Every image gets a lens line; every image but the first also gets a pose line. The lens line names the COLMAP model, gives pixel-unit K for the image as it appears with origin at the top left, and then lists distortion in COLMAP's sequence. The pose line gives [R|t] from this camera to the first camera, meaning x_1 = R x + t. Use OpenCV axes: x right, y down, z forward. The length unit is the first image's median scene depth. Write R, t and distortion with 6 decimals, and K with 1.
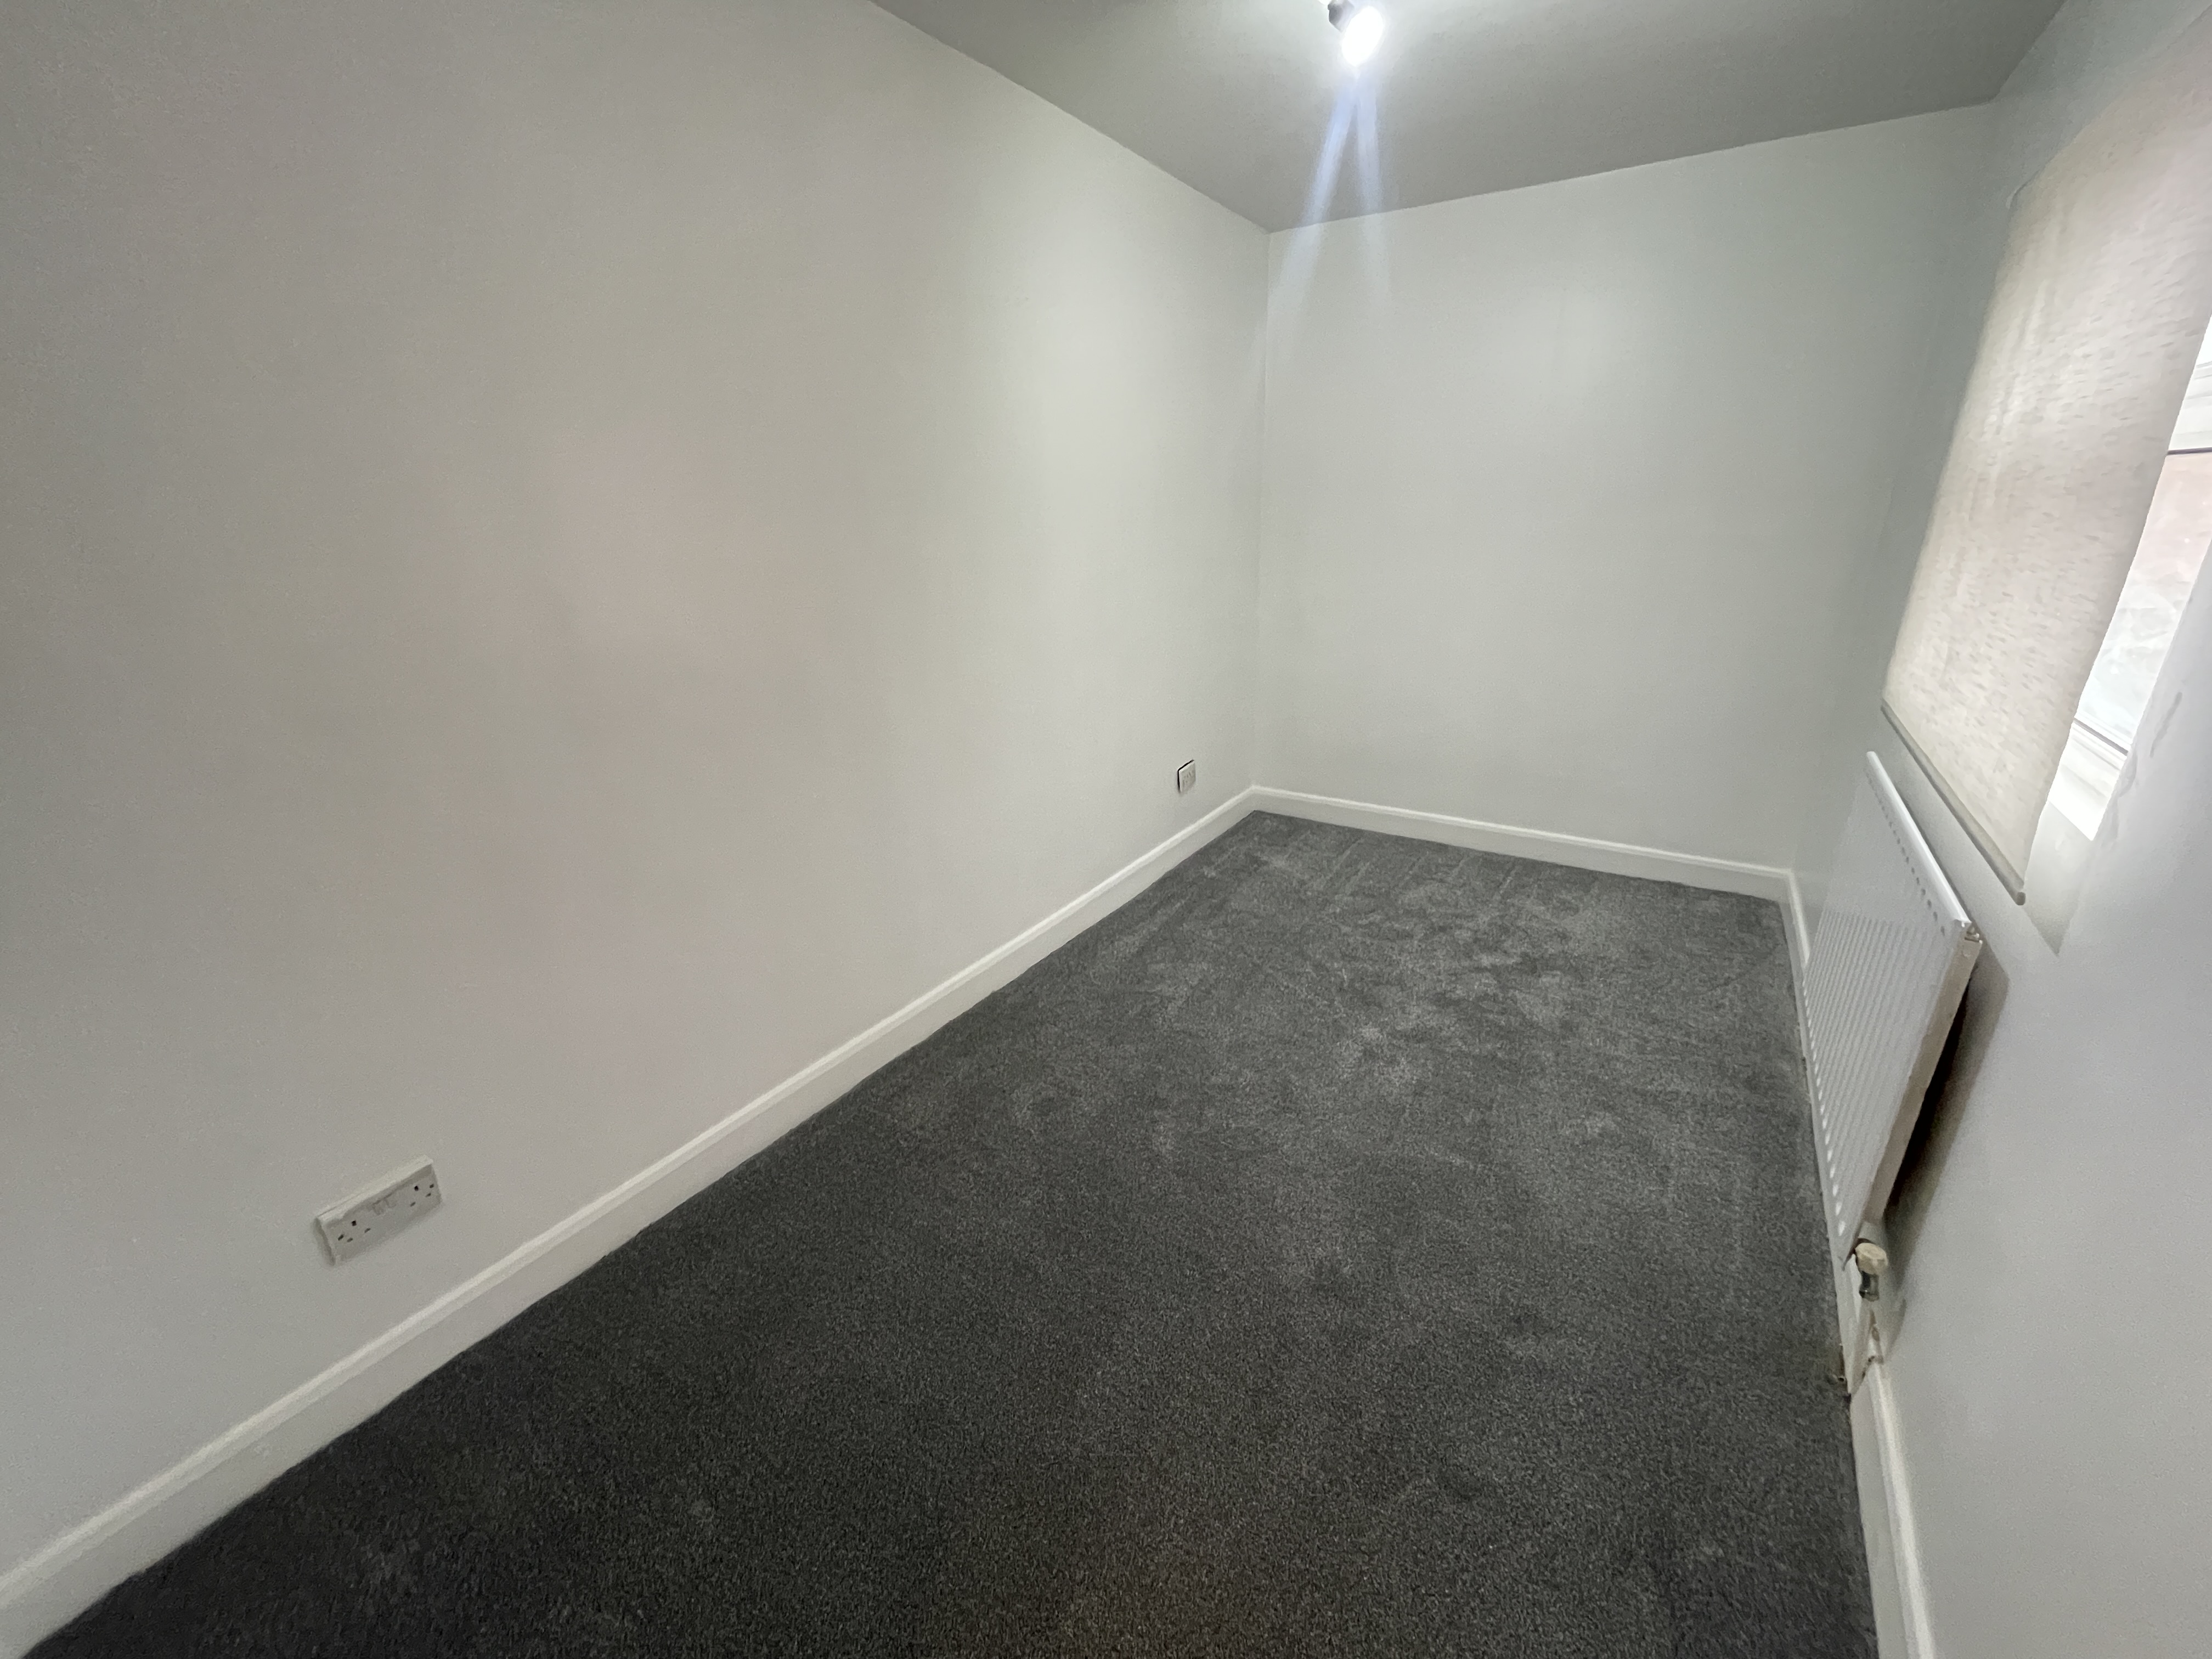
lens RADIAL K [[896.8, 0, 1098.3], [0, 896.8, 829.7], [0, 0, 1]] dist [0.003699, 0.000091]
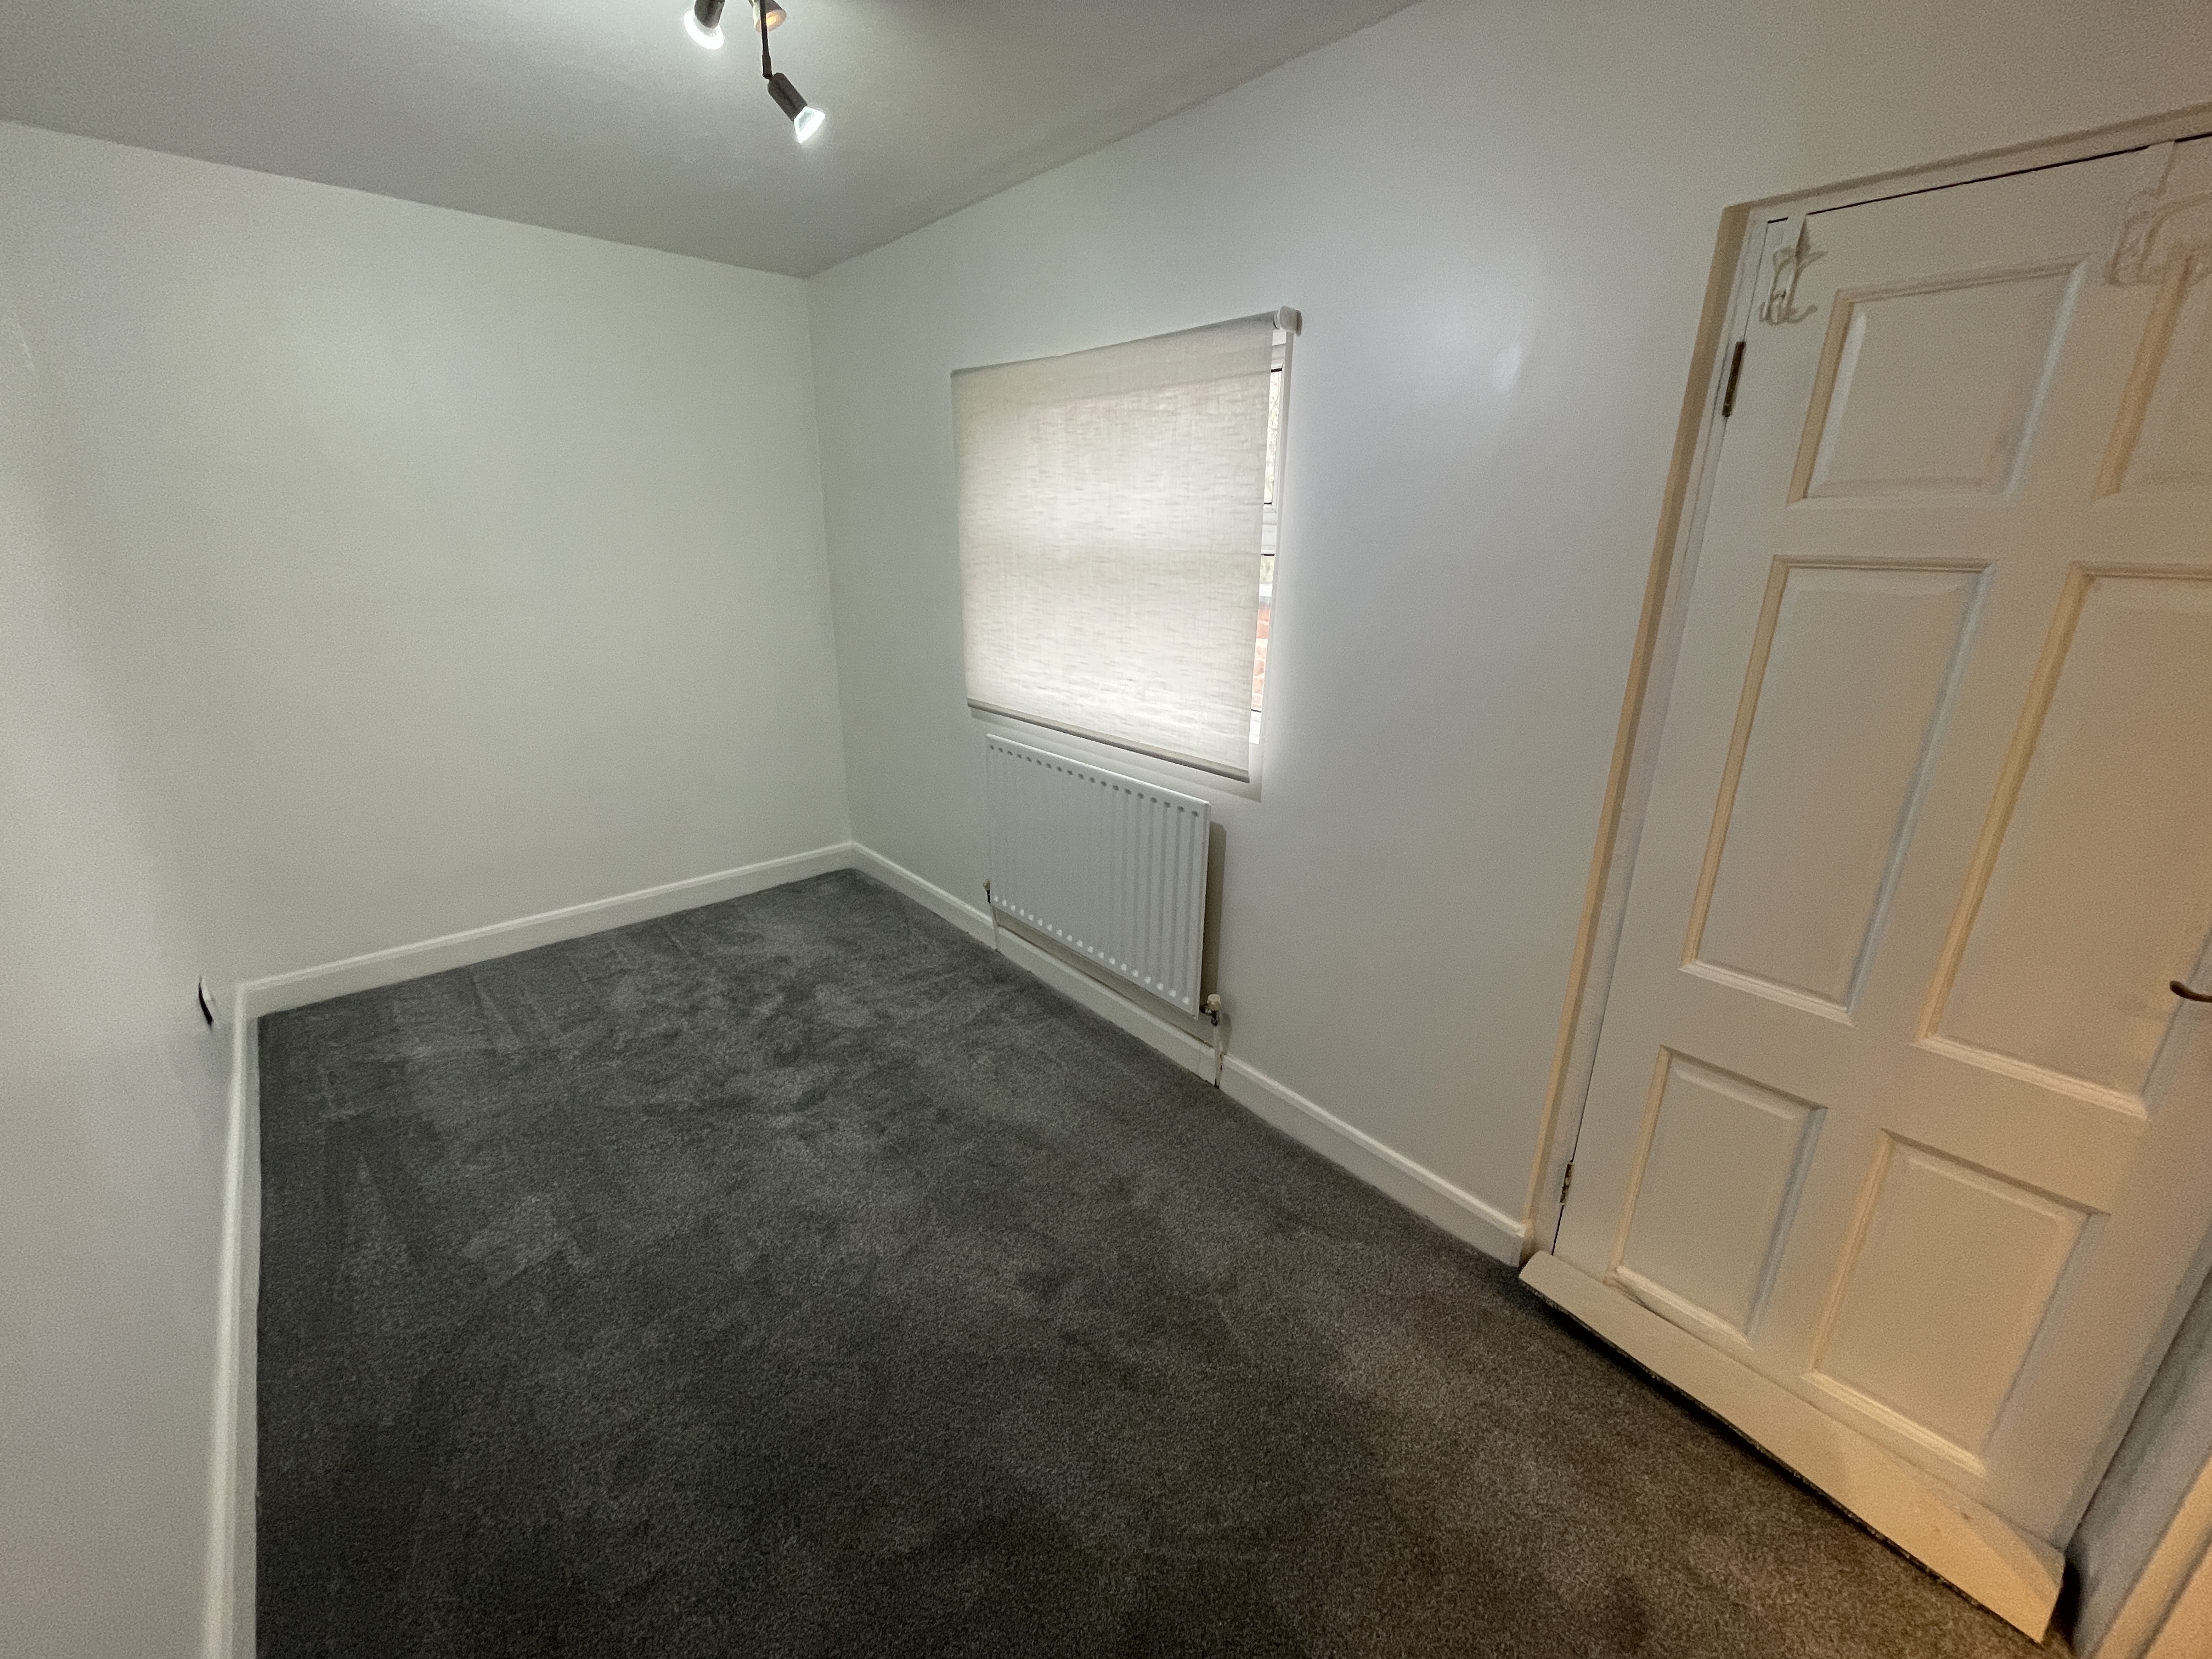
lens RADIAL K [[896.8, 0, 1096.4], [0, 896.8, 827.3], [0, 0, 1]] dist [0.003699, 0.000091]
pose [[0.270164, -0.290869, 0.917827, -0.346396], [0.320191, 0.926160, 0.199261, -0.130124], [-0.908014, 0.240047, 0.343349, 0.253116]]
